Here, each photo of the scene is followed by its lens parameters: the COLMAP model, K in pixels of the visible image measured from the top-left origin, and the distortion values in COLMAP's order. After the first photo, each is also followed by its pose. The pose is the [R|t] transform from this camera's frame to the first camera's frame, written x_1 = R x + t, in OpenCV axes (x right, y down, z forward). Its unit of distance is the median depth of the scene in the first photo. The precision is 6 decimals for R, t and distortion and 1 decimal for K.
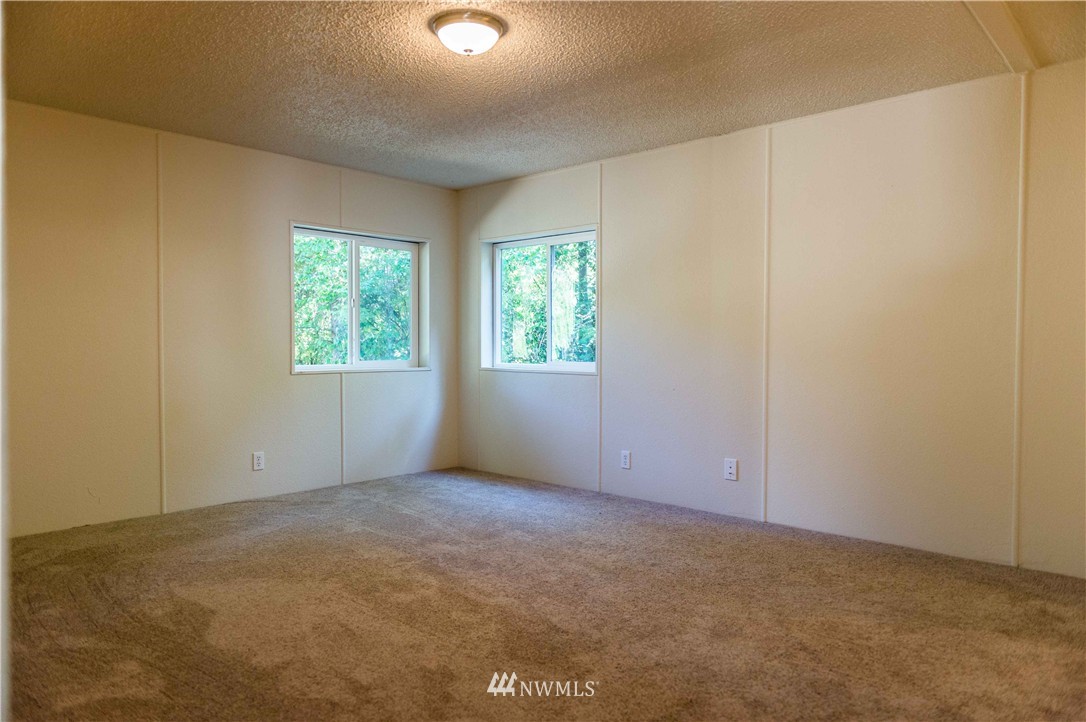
lens RADIAL K [[727.6, 0, 541.0], [0, 727.6, 360.3], [0, 0, 1]] dist [0.002999, -0.005911]
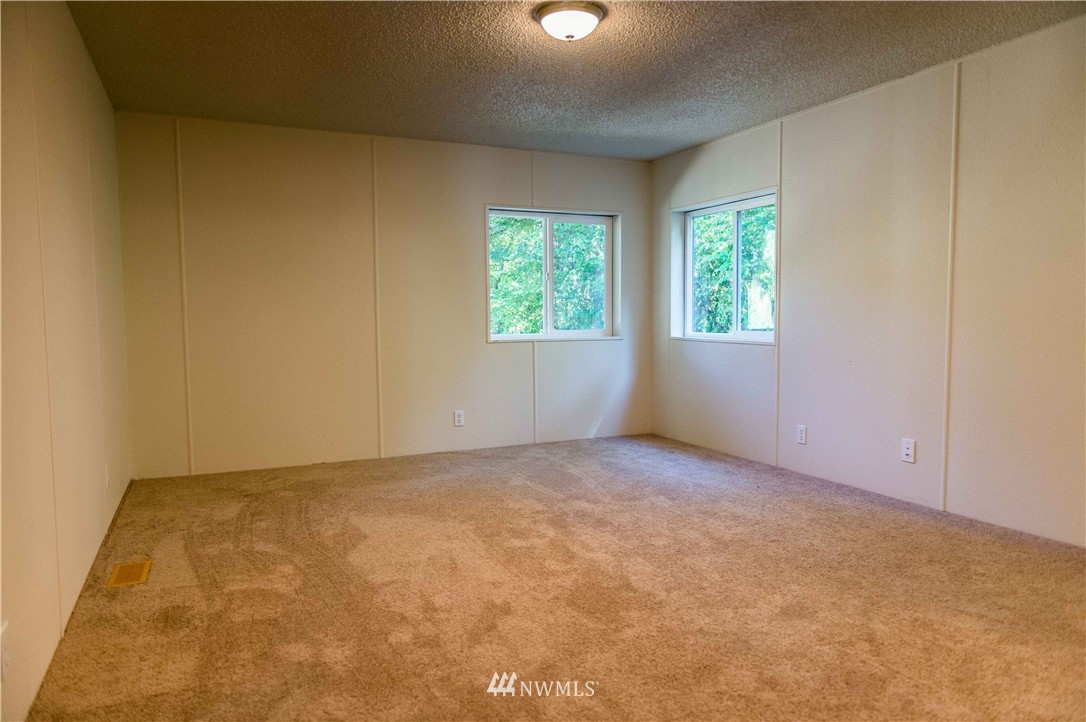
lens RADIAL K [[727.6, 0, 541.0], [0, 727.6, 360.3], [0, 0, 1]] dist [0.002999, -0.005911]
pose [[0.926336, 0.014977, -0.376400, 0.215484], [0.001634, 0.999040, 0.043774, -0.003265], [0.376694, -0.041165, 0.925422, -0.007158]]
